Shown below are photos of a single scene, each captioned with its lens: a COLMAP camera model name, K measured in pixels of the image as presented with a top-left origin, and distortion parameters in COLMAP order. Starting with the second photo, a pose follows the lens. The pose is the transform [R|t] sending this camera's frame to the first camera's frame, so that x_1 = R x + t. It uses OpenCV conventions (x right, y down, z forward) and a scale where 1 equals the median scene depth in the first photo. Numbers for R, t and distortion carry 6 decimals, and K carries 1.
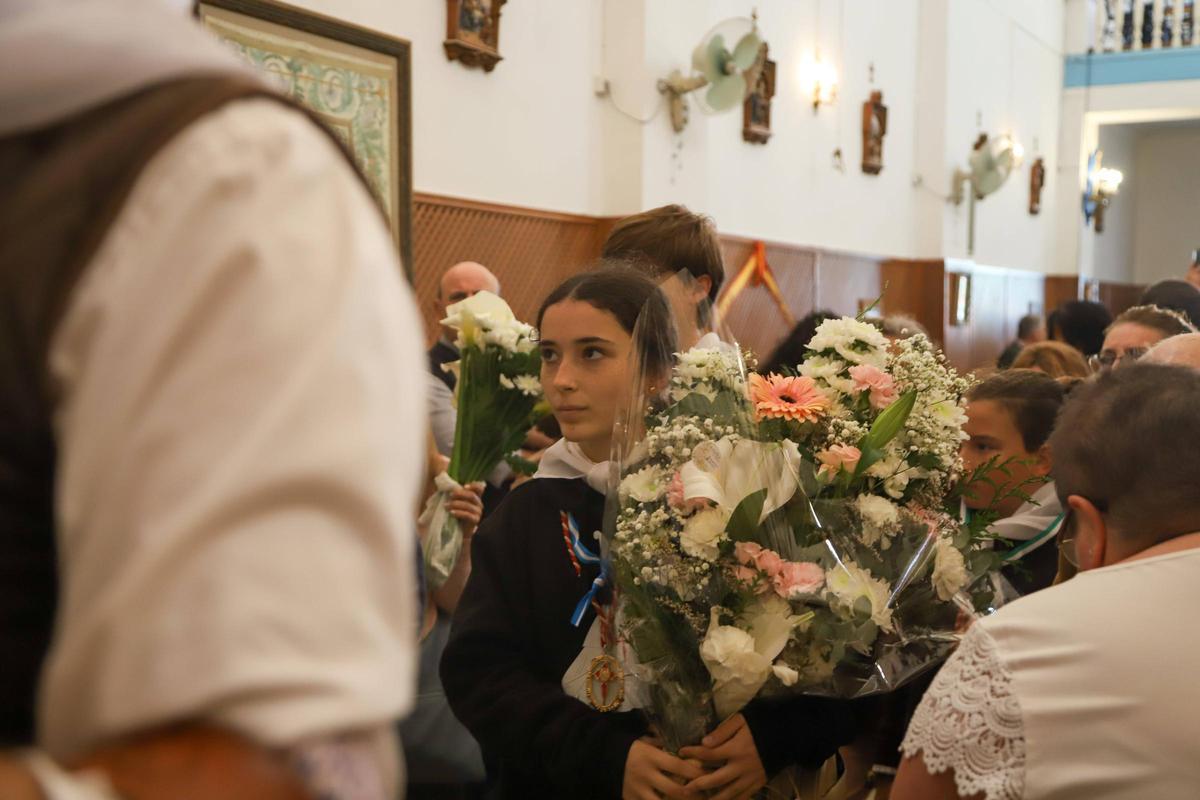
lens RADIAL K [[1311.4, 0, 600.0], [0, 1311.4, 400.0], [0, 0, 1]] dist [0.039775, 0.026239]
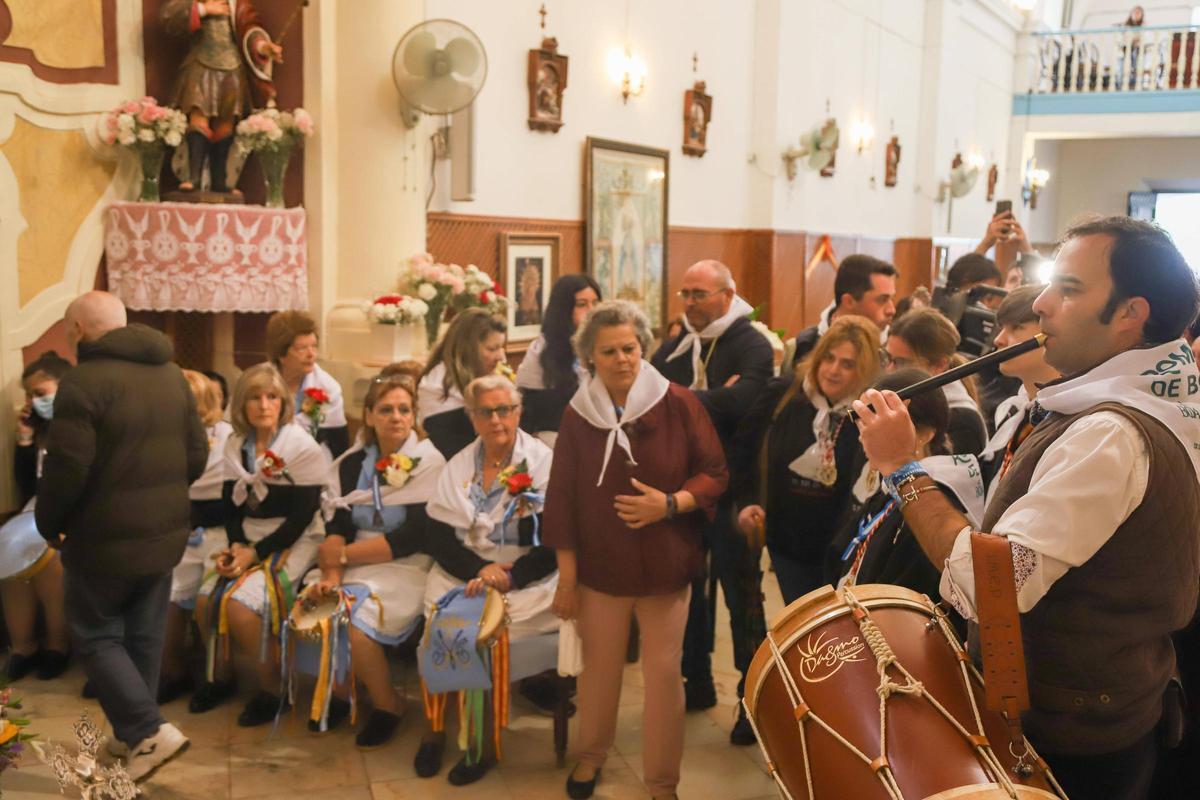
lens RADIAL K [[1311.4, 0, 600.0], [0, 1311.4, 400.0], [0, 0, 1]] dist [0.039775, 0.026239]
pose [[0.999601, 0.003766, 0.027998, -0.249924], [-0.005984, 0.996810, 0.079584, -0.047039], [-0.027609, -0.079720, 0.996435, -0.801263]]
